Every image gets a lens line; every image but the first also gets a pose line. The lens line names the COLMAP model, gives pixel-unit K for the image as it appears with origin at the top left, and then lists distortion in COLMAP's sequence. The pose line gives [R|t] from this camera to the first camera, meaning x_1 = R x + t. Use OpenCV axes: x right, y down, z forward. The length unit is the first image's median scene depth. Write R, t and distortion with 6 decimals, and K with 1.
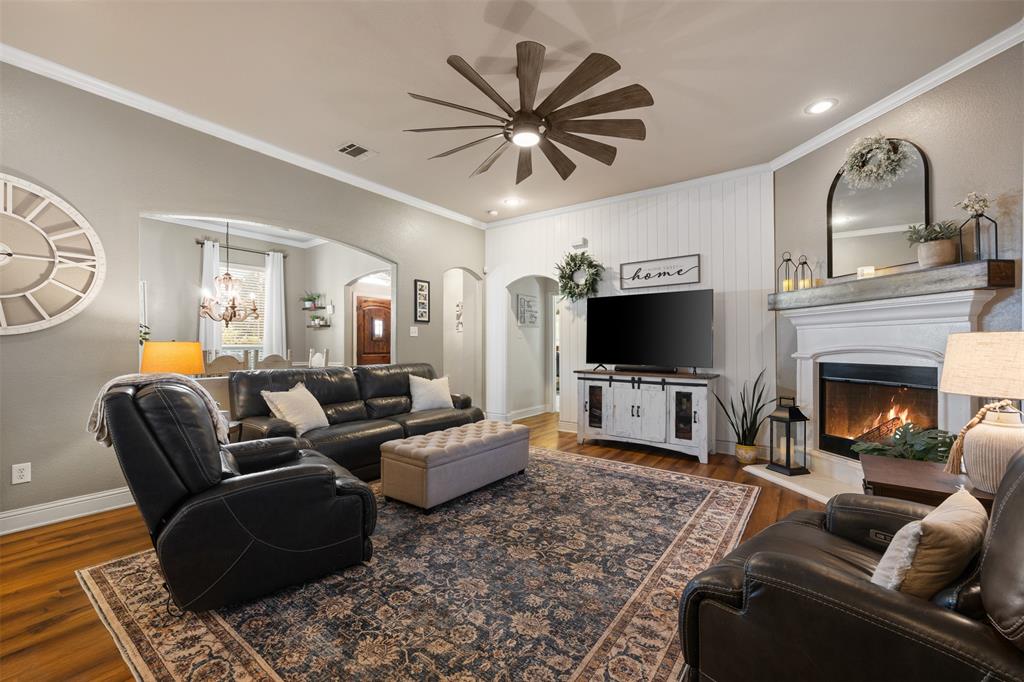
lens RADIAL K [[414.4, 0, 502.4], [0, 414.4, 343.3], [0, 0, 1]] dist [-0.001144, 0.001451]
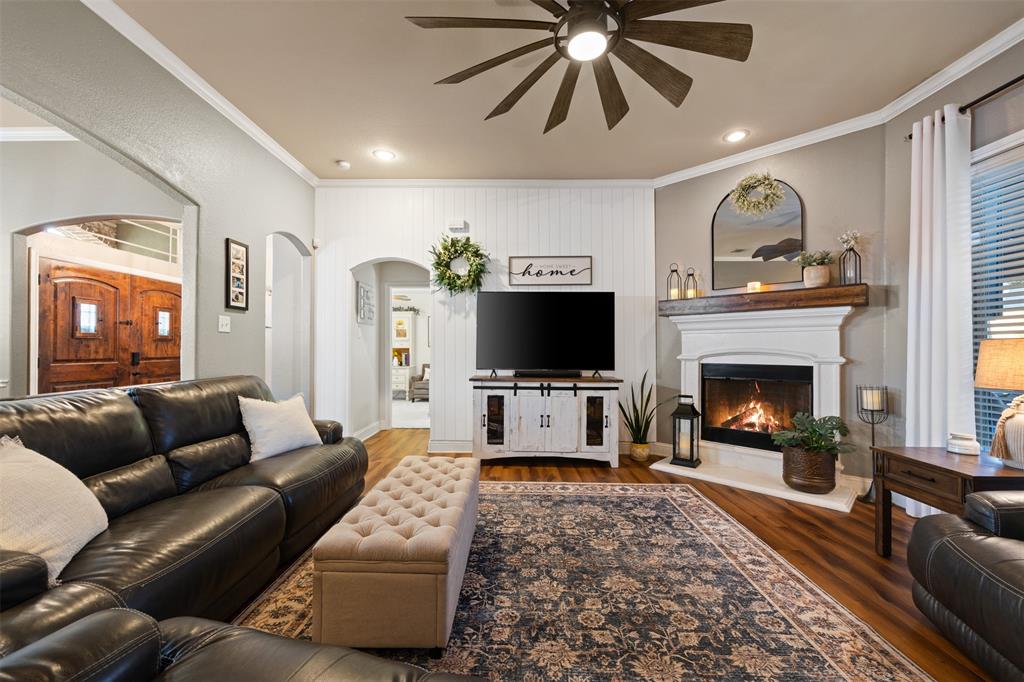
lens RADIAL K [[414.4, 0, 509.2], [0, 414.4, 344.5], [0, 0, 1]] dist [-0.001144, 0.001451]
pose [[0.812072, 0.007320, 0.583511, -0.290228], [-0.005725, 0.999973, -0.004577, 0.002374], [-0.583529, 0.000376, 0.812092, 0.339524]]
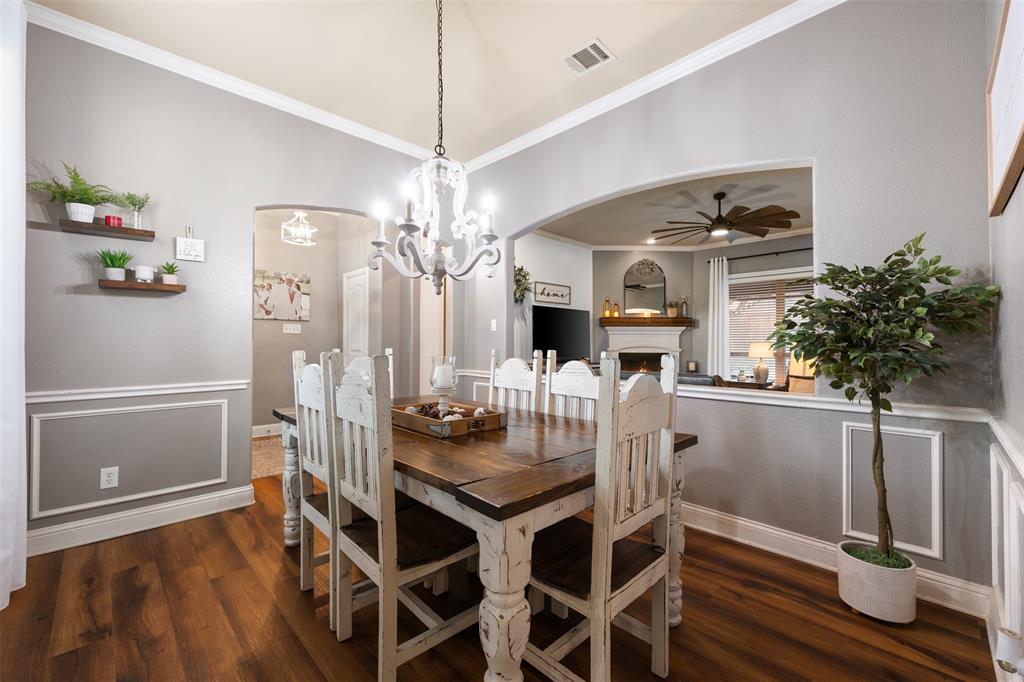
lens RADIAL K [[414.4, 0, 510.7], [0, 414.4, 343.3], [0, 0, 1]] dist [-0.001144, 0.001451]
pose [[0.141568, -0.000647, 0.989928, -1.223014], [-0.008696, 0.999960, 0.001897, -0.001838], [-0.989890, -0.008877, 0.141557, 1.101327]]
